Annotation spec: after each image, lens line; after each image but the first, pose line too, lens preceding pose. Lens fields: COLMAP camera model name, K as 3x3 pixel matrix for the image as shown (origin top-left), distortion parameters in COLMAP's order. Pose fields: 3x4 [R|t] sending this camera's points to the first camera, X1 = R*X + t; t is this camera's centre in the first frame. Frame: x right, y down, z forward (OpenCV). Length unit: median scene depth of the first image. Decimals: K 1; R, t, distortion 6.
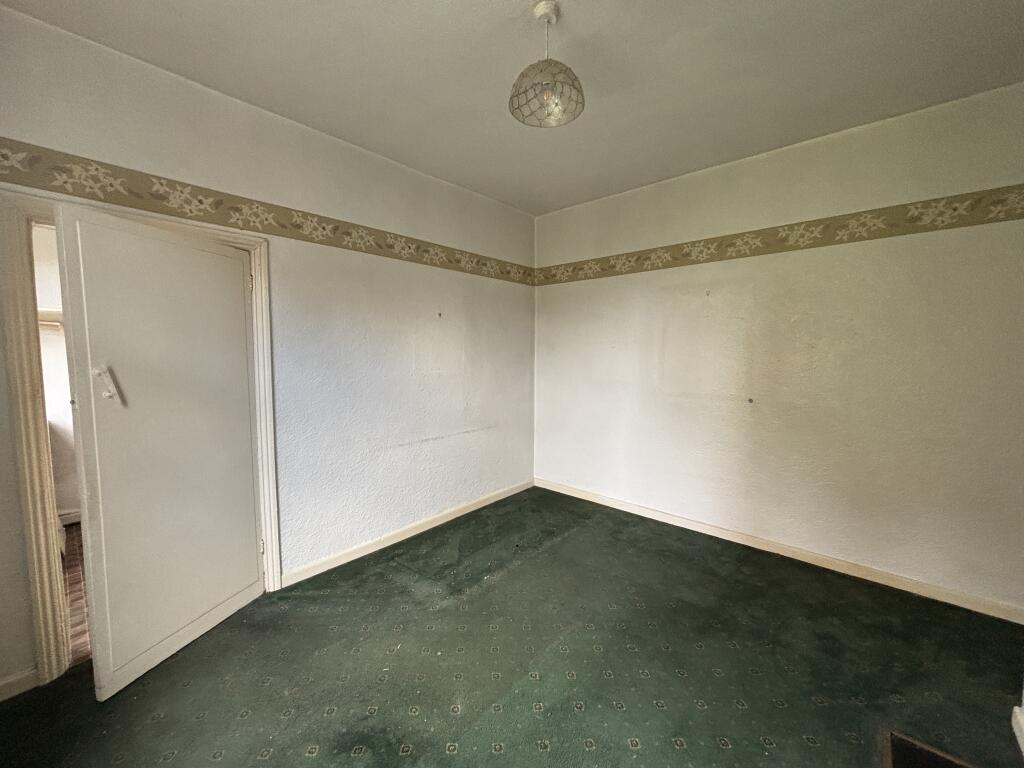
lens RADIAL K [[414.7, 0, 508.0], [0, 414.7, 380.9], [0, 0, 1]] dist [0.002346, 0.000893]
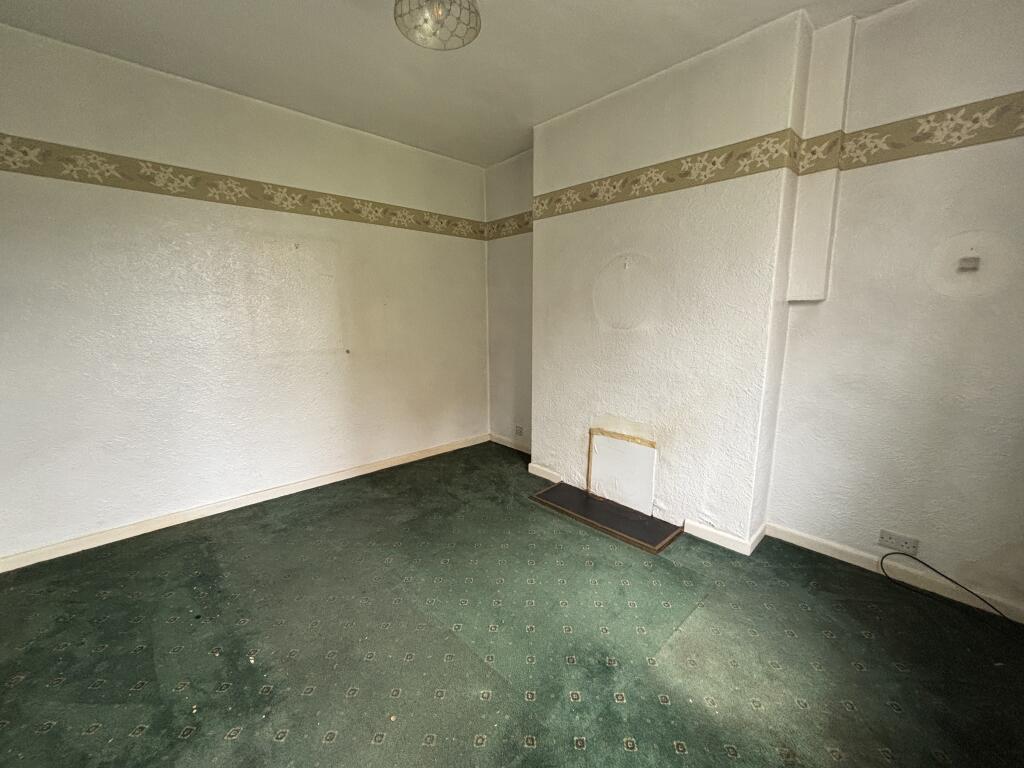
lens RADIAL K [[414.7, 0, 508.0], [0, 414.7, 385.5], [0, 0, 1]] dist [0.002346, 0.000893]
pose [[0.088215, -0.173063, 0.980952, -0.505145], [0.078018, 0.982967, 0.166402, -0.015908], [-0.993041, 0.061853, 0.100215, 0.458915]]
